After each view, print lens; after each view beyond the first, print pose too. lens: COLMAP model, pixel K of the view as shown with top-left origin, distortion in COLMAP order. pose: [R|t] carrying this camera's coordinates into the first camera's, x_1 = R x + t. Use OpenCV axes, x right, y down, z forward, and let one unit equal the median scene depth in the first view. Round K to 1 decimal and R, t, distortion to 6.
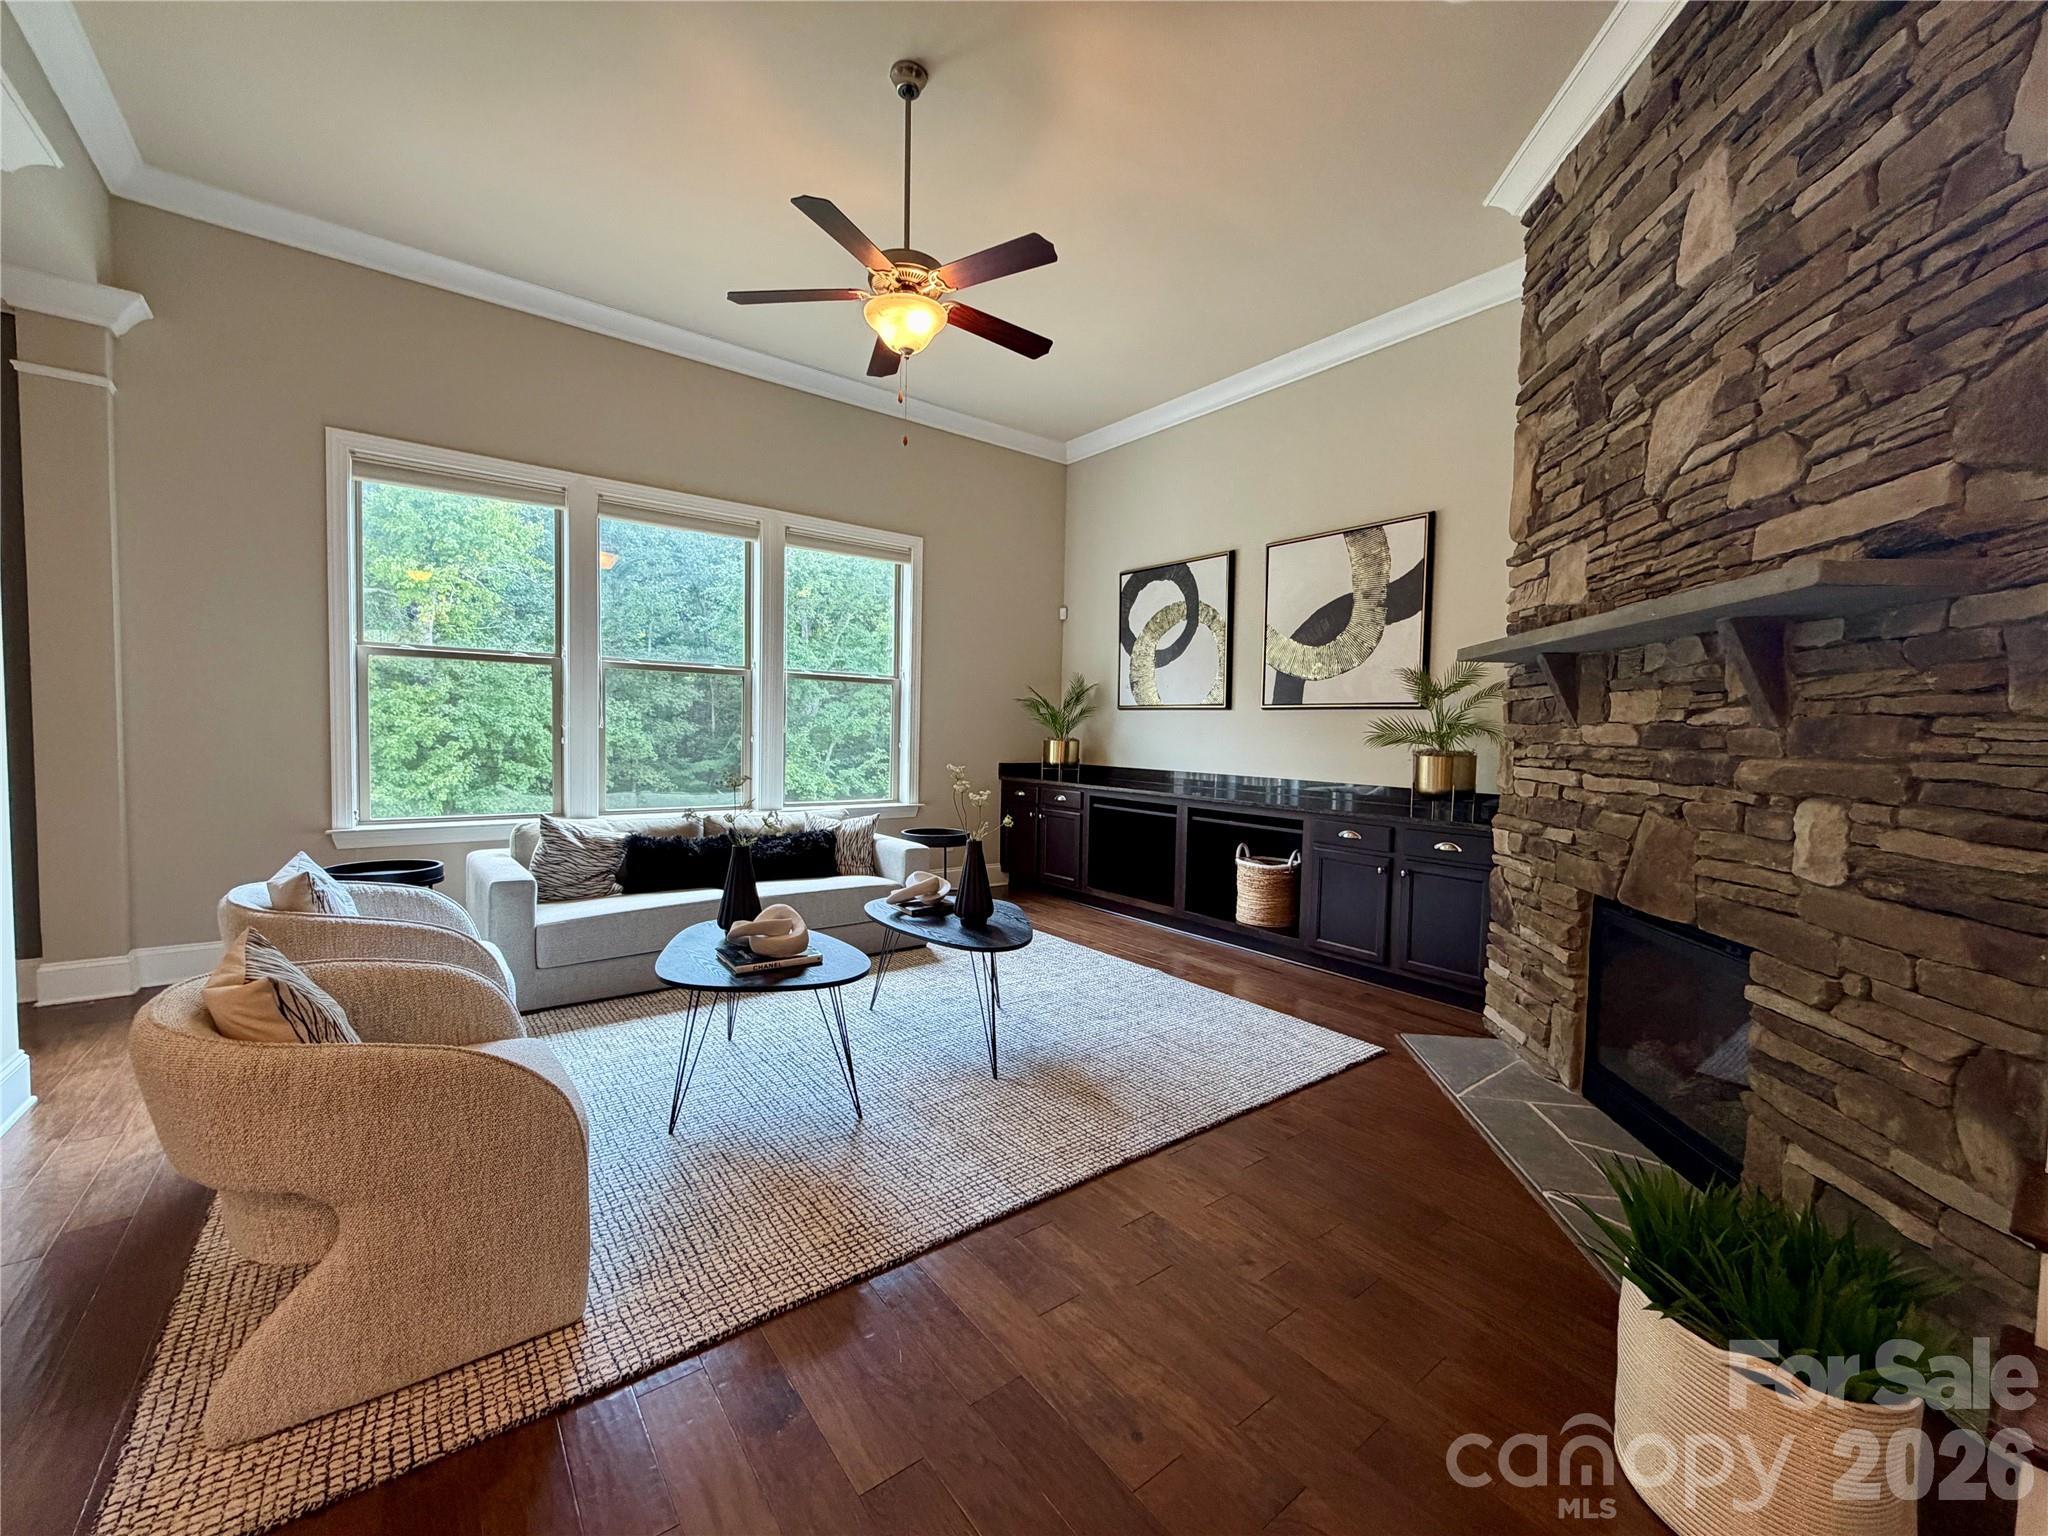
lens RADIAL K [[813.1, 0, 1020.5], [0, 813.1, 768.6], [0, 0, 1]] dist [0.001246, -0.000147]
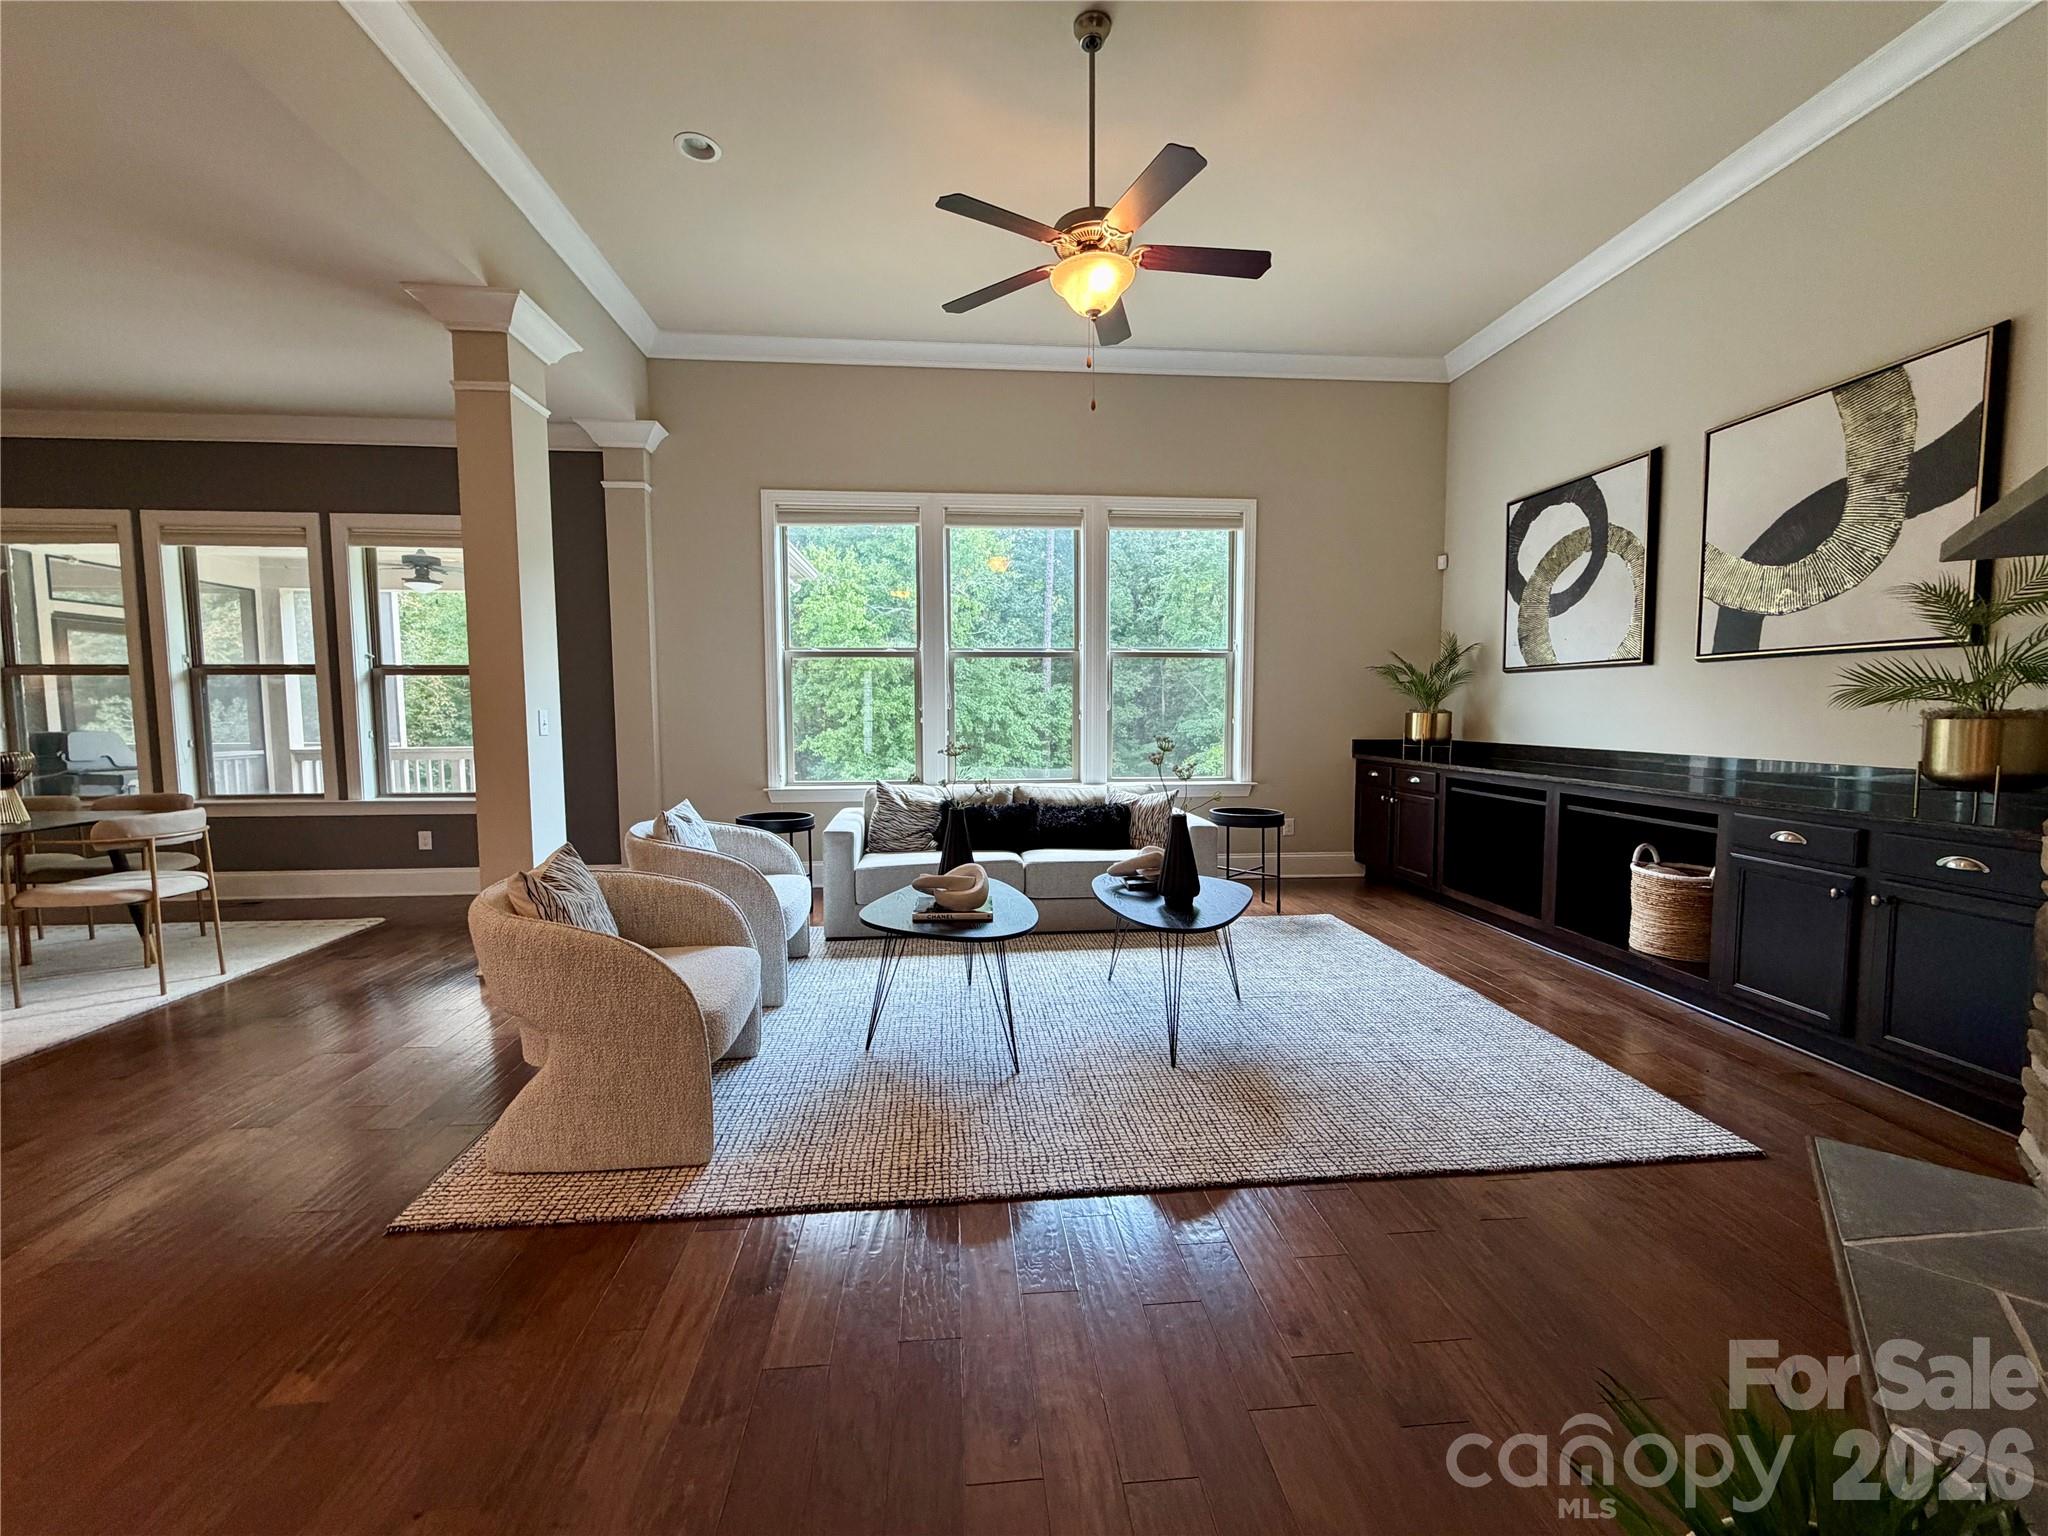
lens RADIAL K [[813.1, 0, 1020.5], [0, 813.1, 768.6], [0, 0, 1]] dist [0.001246, -0.000147]
pose [[0.844525, 0.014502, -0.535320, 0.273980], [-0.003390, 0.999758, 0.021735, 0.013371], [0.535506, -0.016541, 0.844370, 0.098667]]
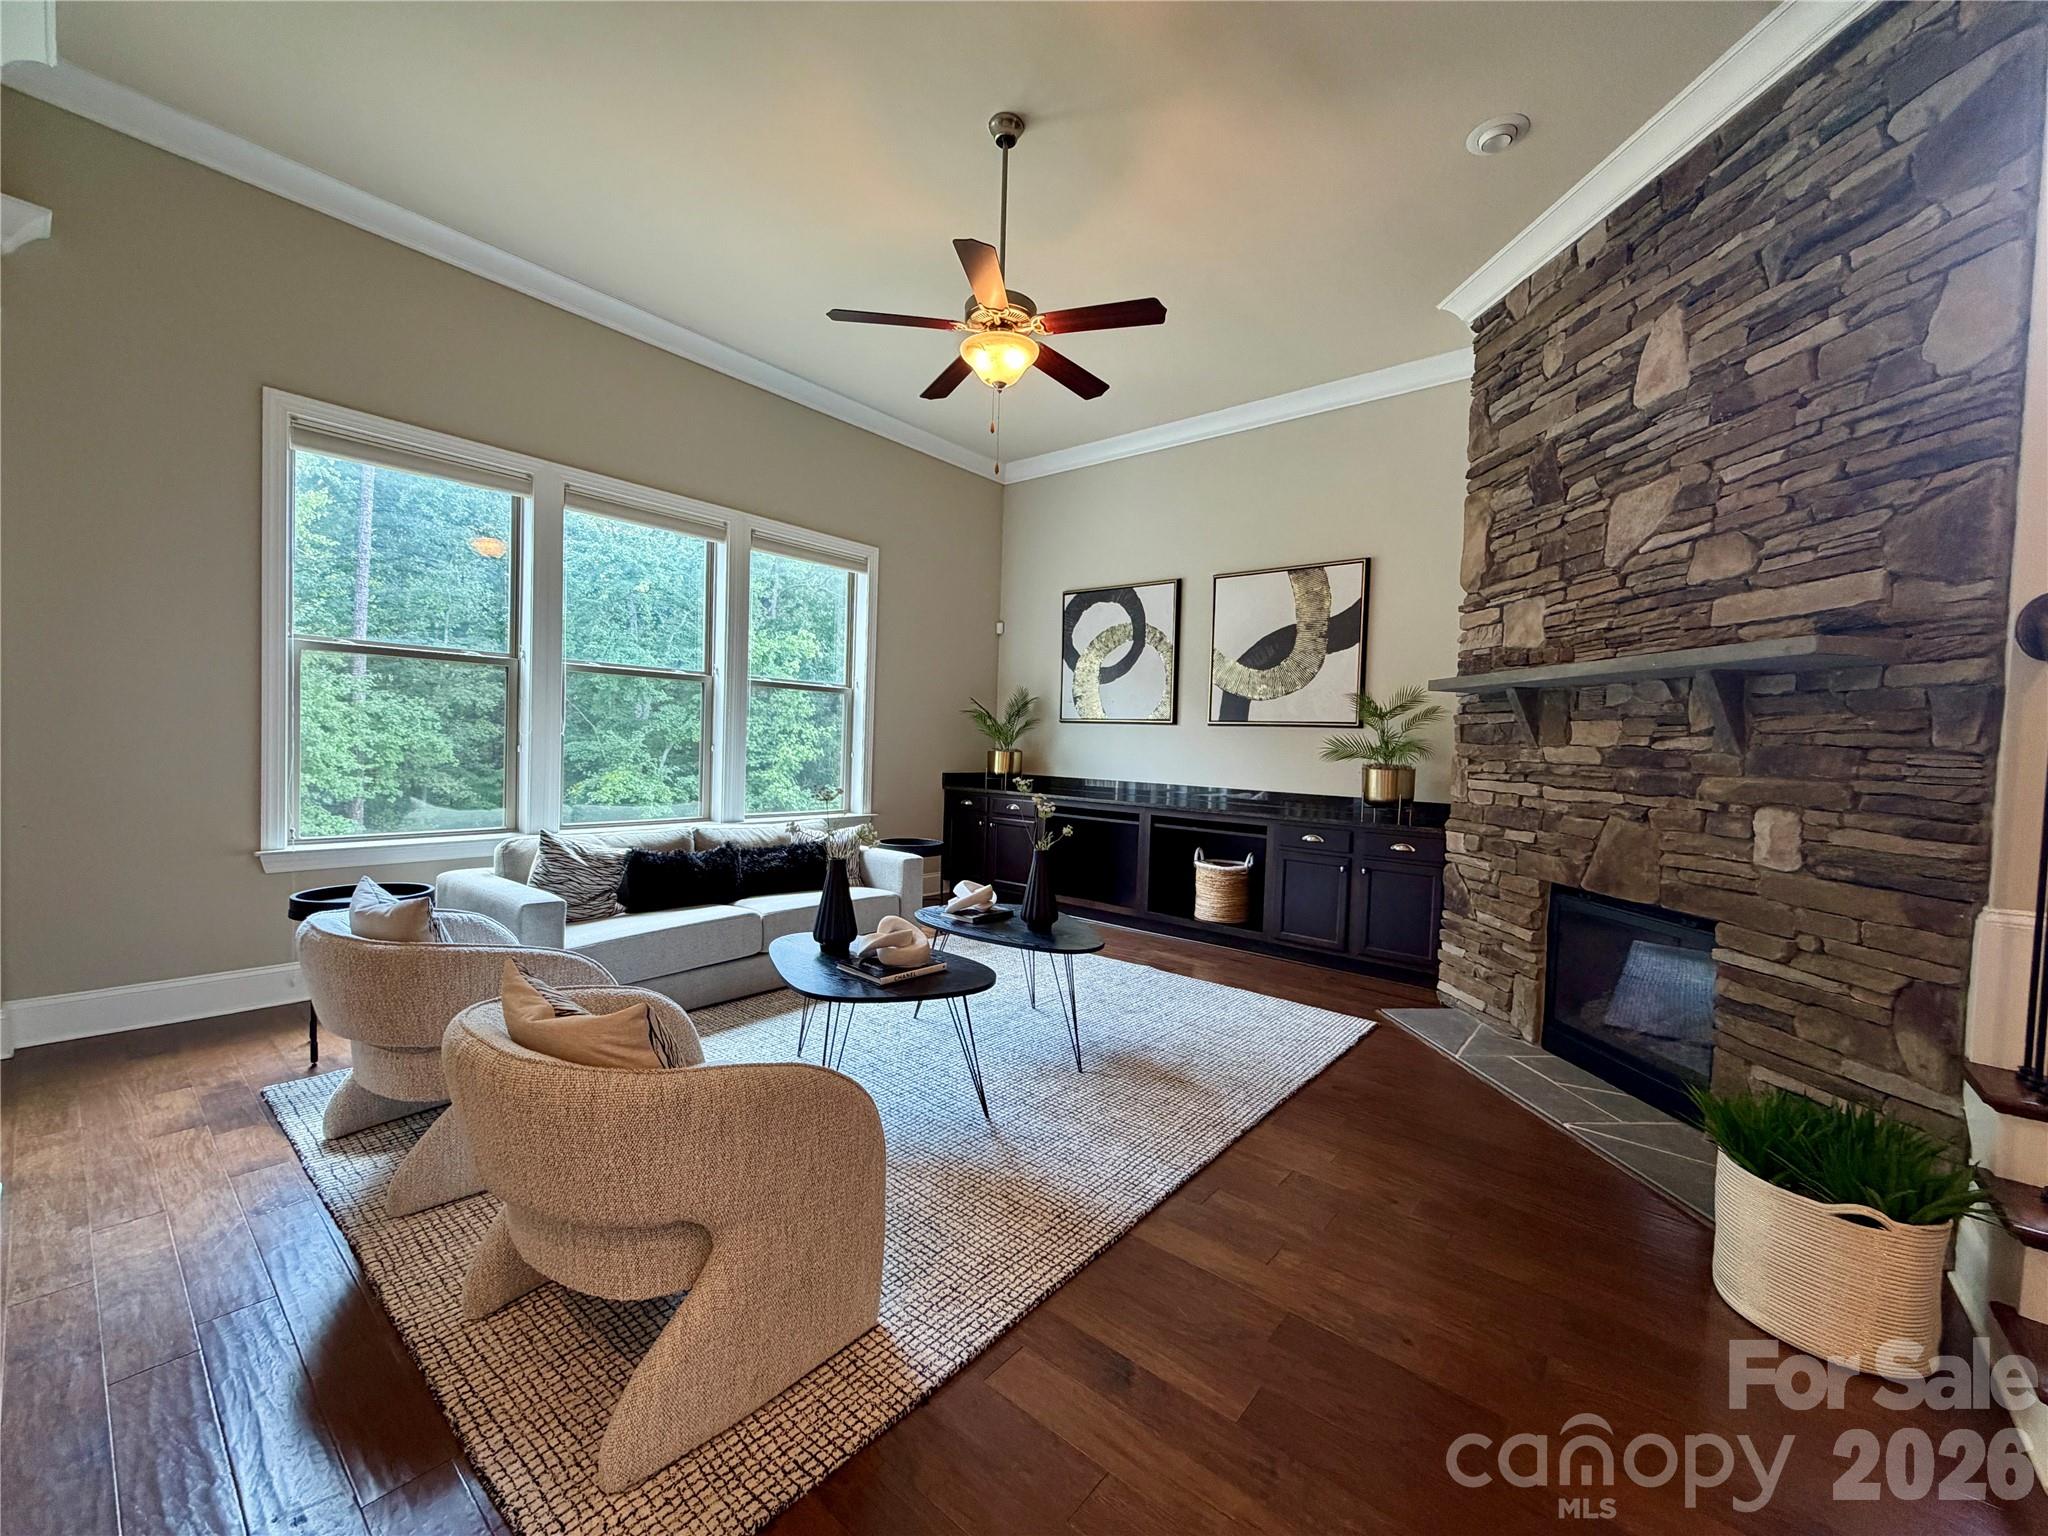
lens RADIAL K [[813.1, 0, 1020.5], [0, 813.1, 768.6], [0, 0, 1]] dist [0.001246, -0.000147]
pose [[0.975504, 0.003168, 0.219960, -0.295430], [-0.001386, 0.999965, -0.008258, -0.007464], [-0.219979, 0.007751, 0.975474, -0.023374]]
